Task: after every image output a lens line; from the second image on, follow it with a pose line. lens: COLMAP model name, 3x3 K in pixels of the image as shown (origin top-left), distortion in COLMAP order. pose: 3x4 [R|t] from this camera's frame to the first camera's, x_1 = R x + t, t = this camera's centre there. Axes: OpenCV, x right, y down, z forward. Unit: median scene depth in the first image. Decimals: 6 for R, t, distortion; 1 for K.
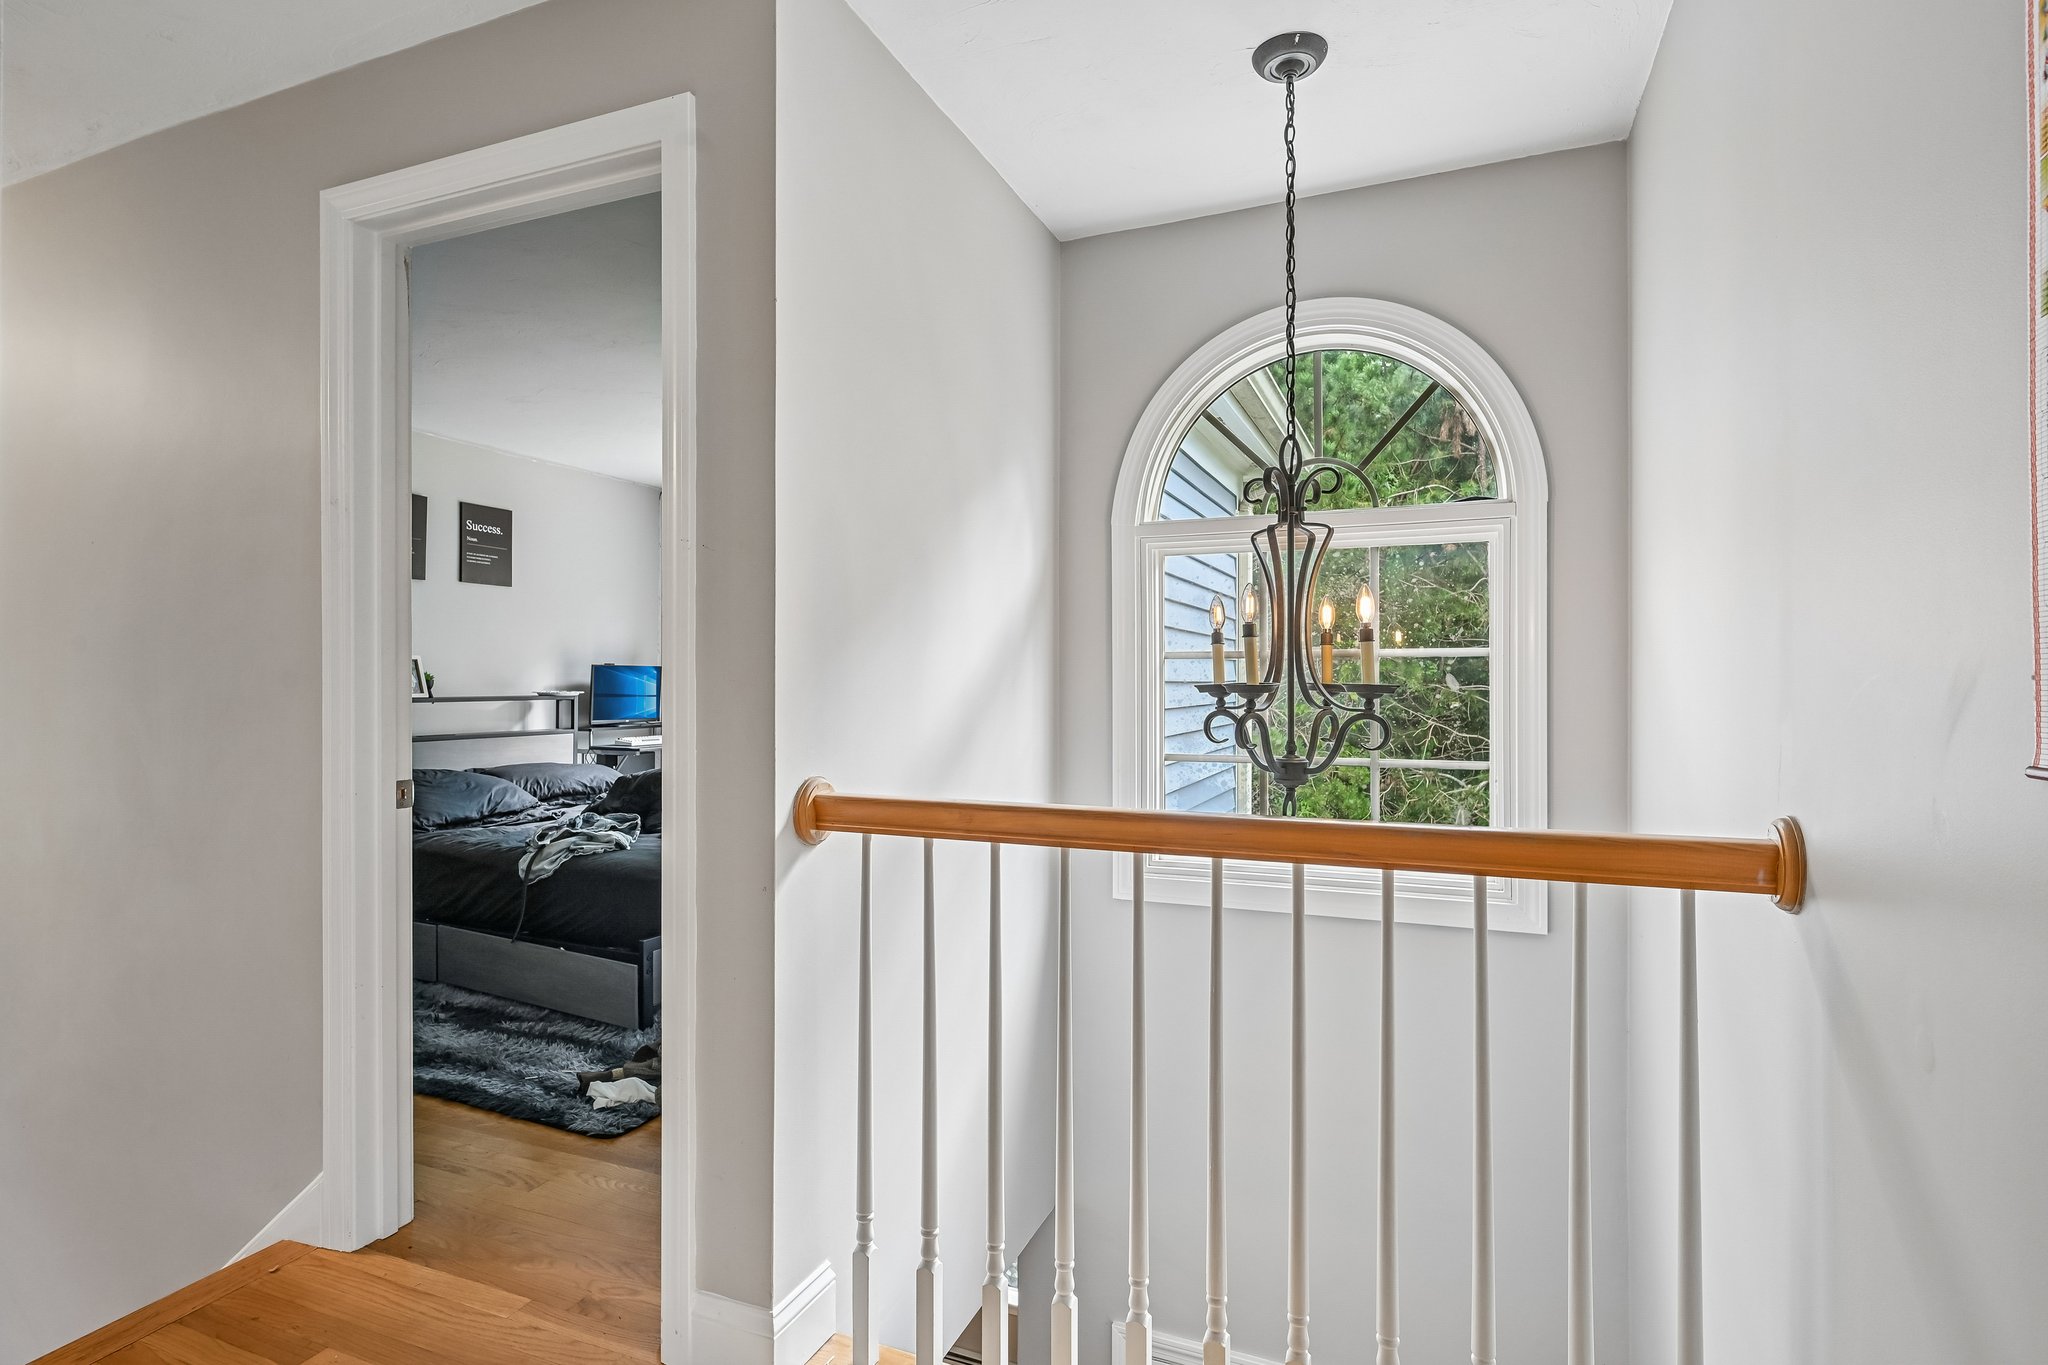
lens RADIAL K [[1012.5, 0, 1027.6], [0, 1012.5, 679.2], [0, 0, 1]] dist [0.001944, -0.000067]
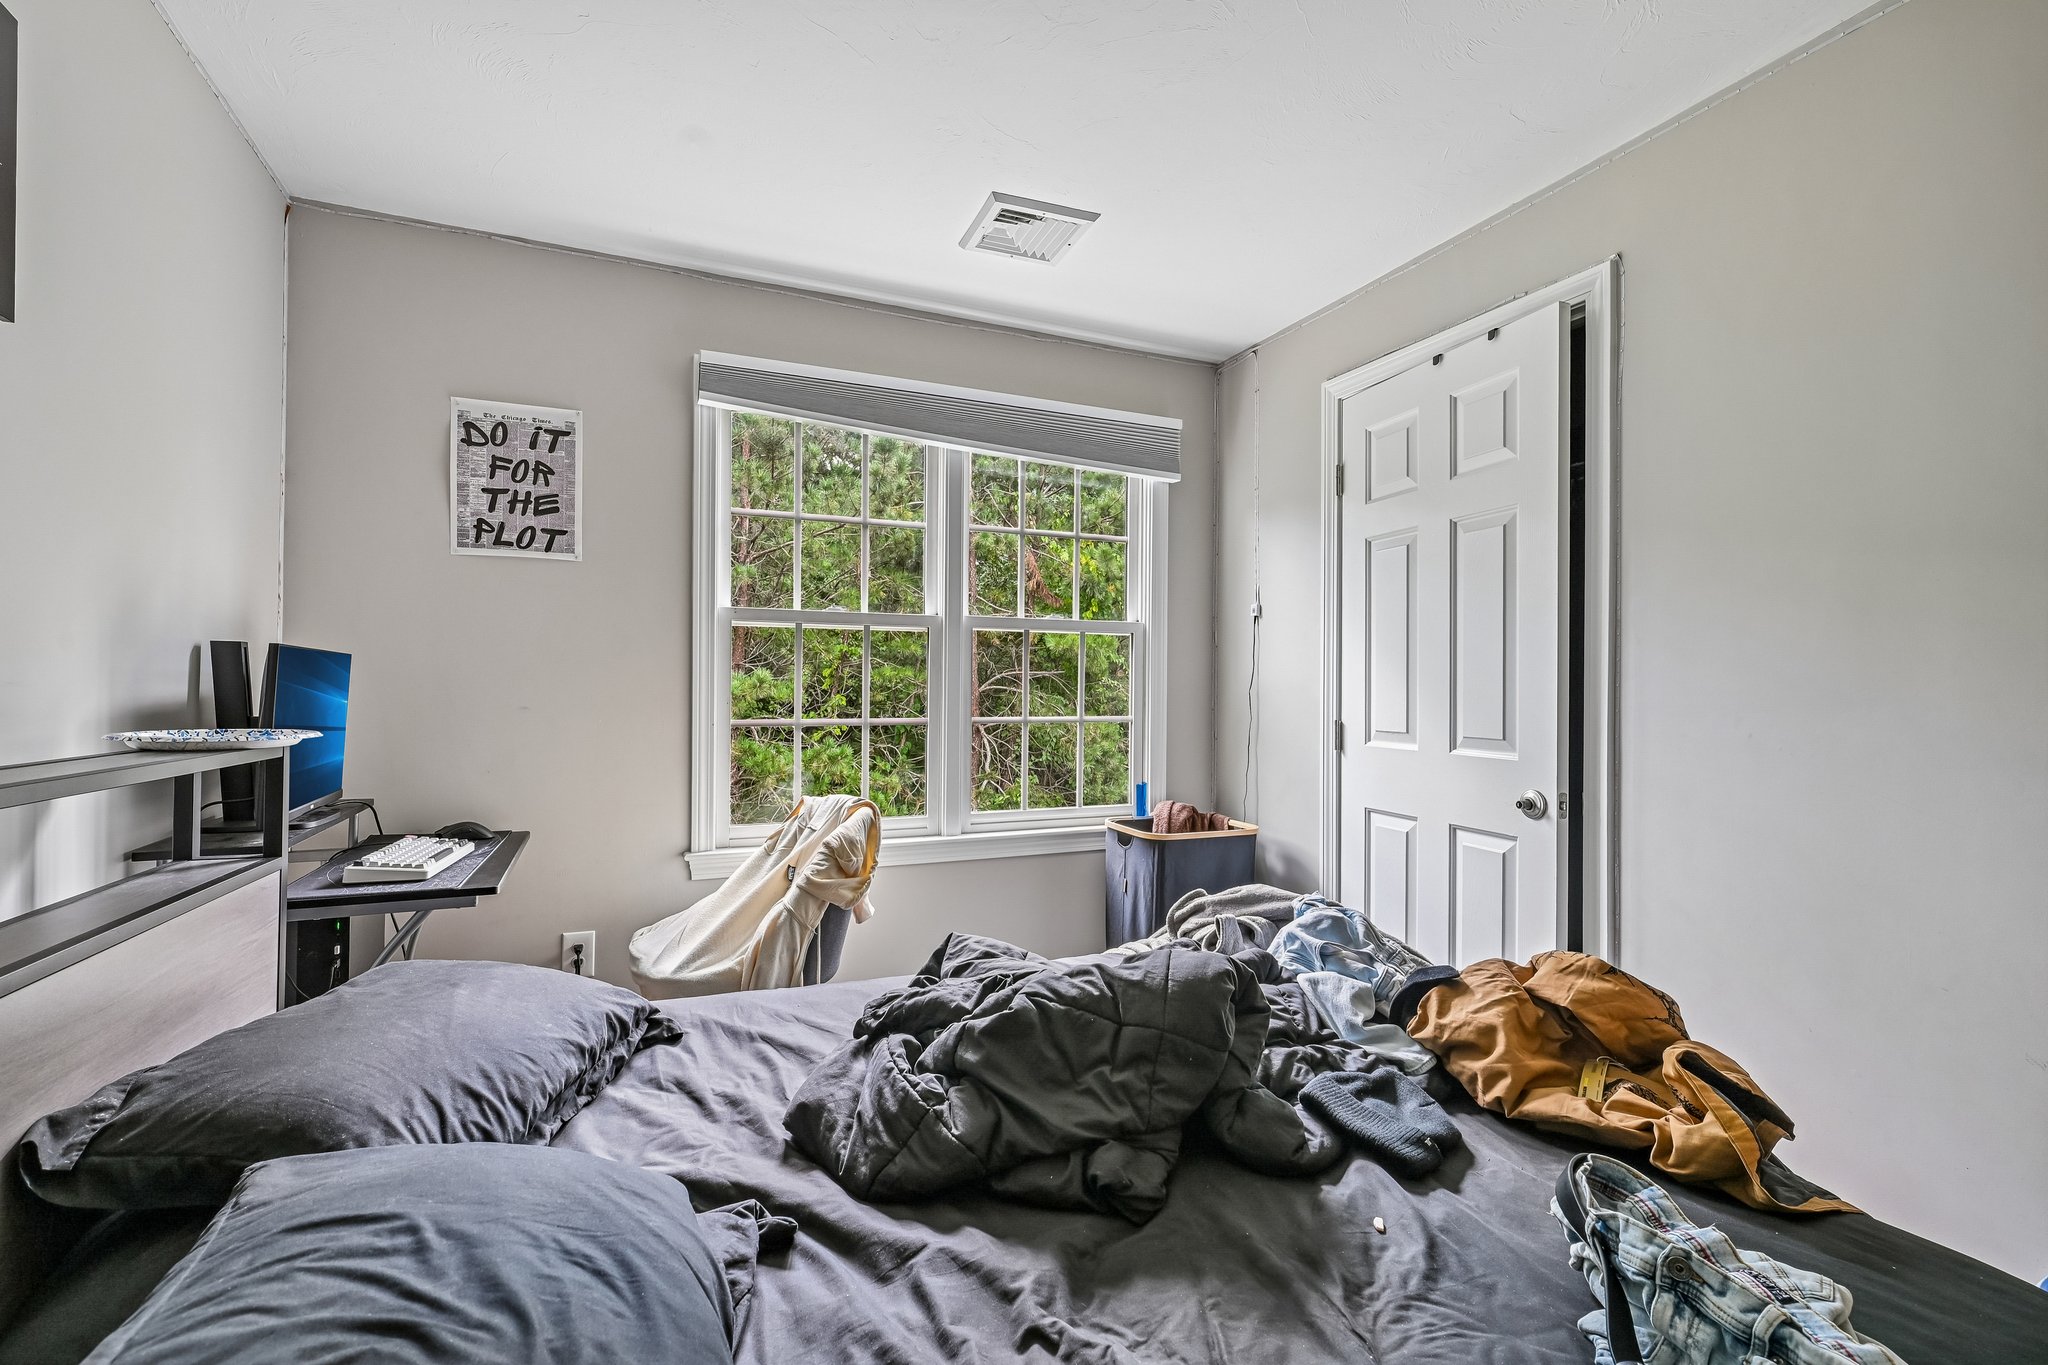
lens RADIAL K [[913.3, 0, 1028.3], [0, 913.3, 681.6], [0, 0, 1]] dist [0.005456, 0.000402]
pose [[0.708647, 0.004485, 0.705549, -0.539023], [-0.000117, 0.999981, -0.006240, -0.000057], [-0.705564, 0.004340, 0.708633, 0.728368]]
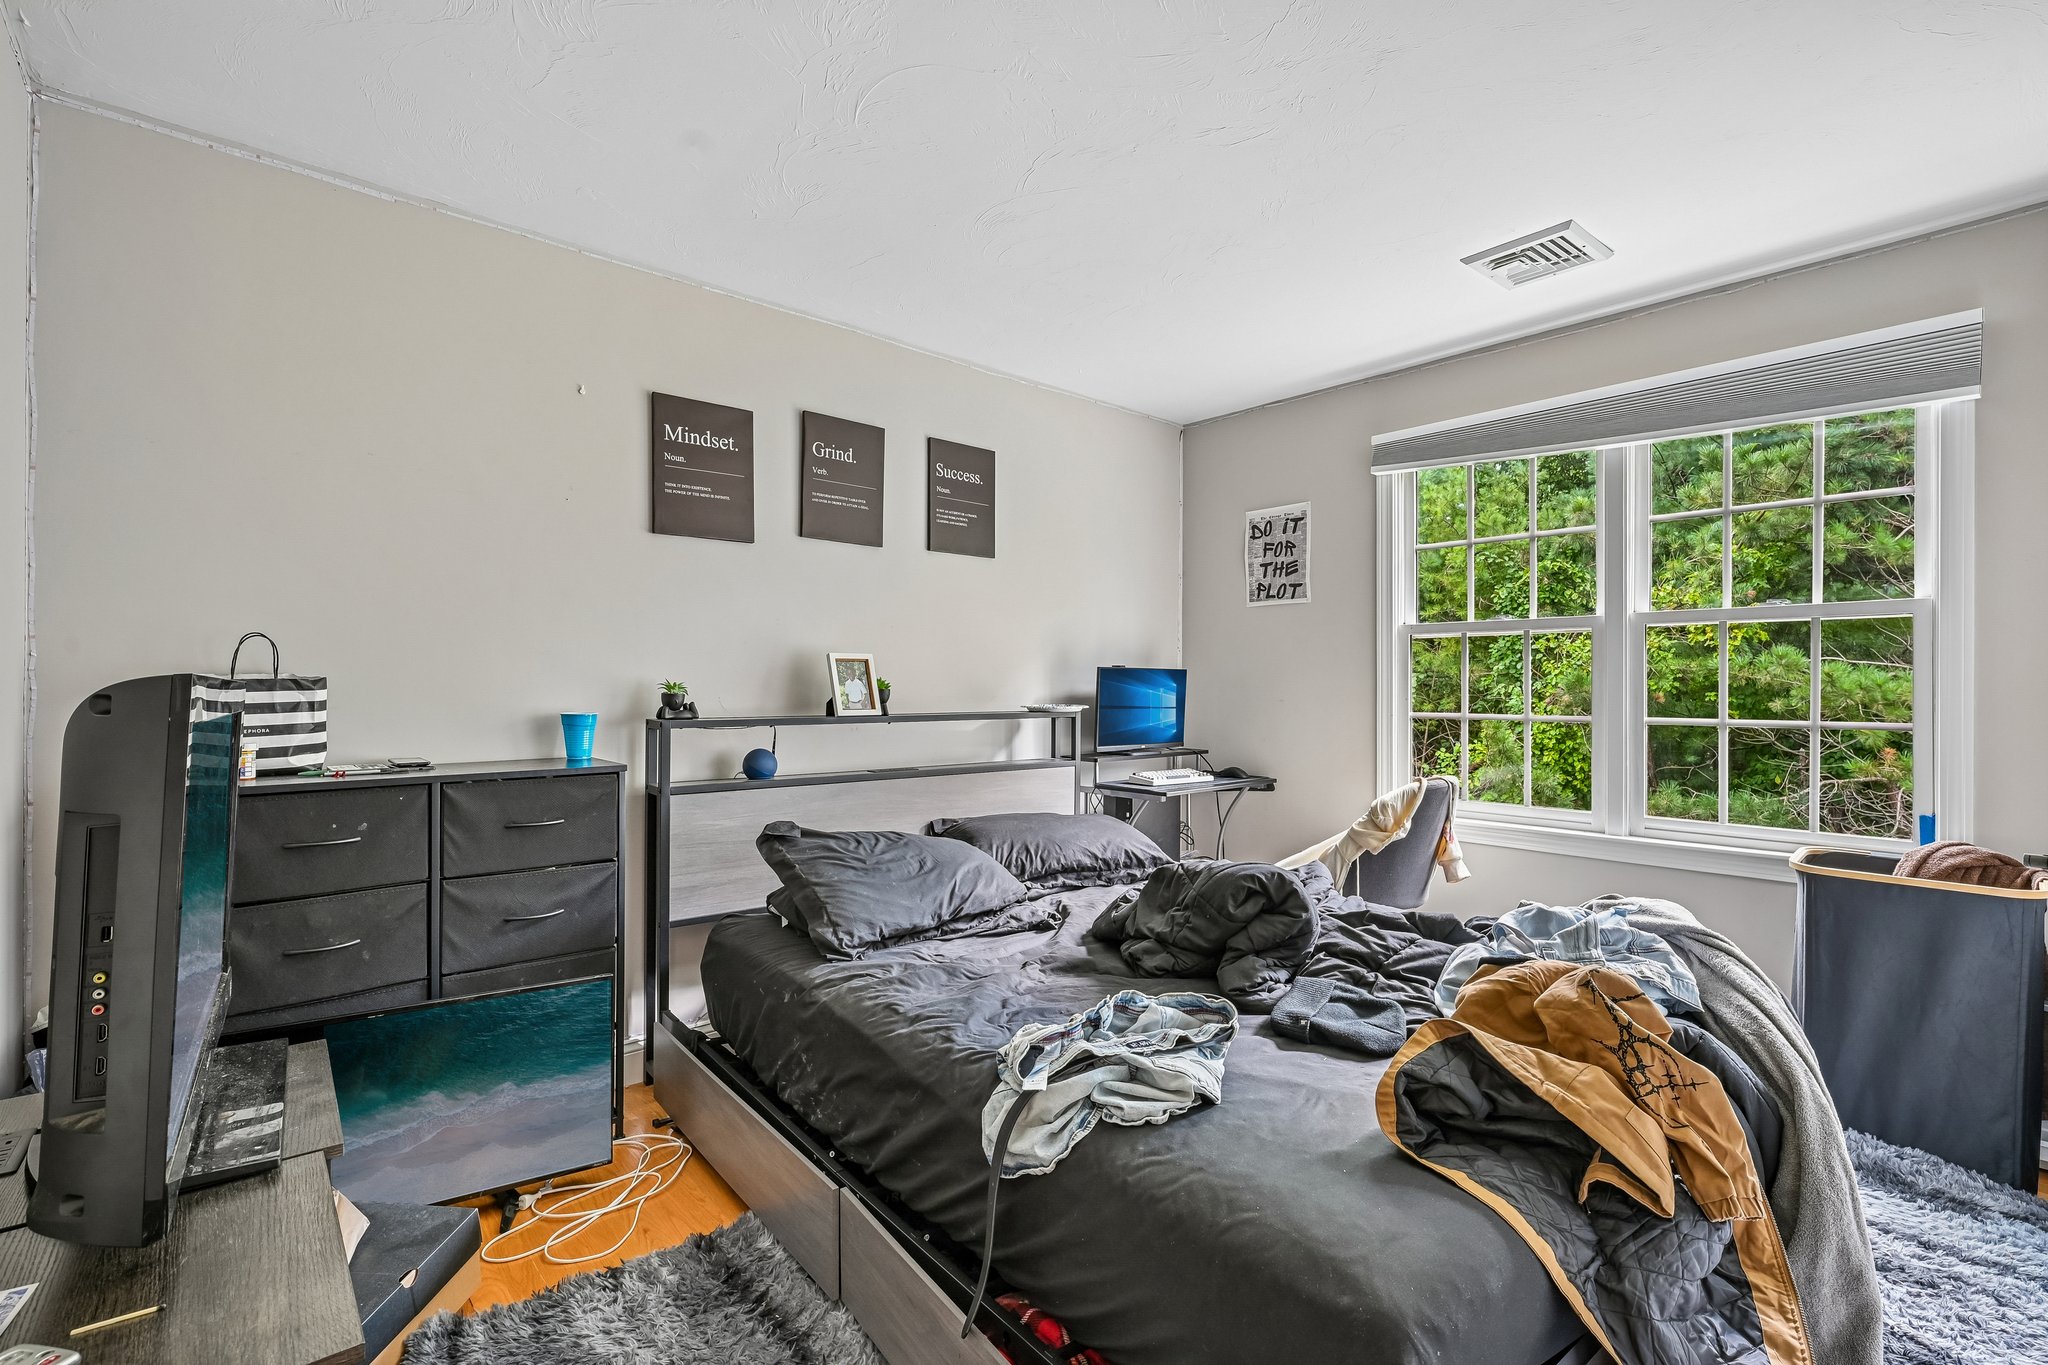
lens RADIAL K [[913.3, 0, 1023.5], [0, 913.3, 682.3], [0, 0, 1]] dist [0.005456, 0.000402]
pose [[0.895566, -0.004248, -0.444909, -0.226254], [0.001828, 0.999981, -0.005869, -0.000186], [0.444926, 0.004443, 0.895556, 0.477365]]
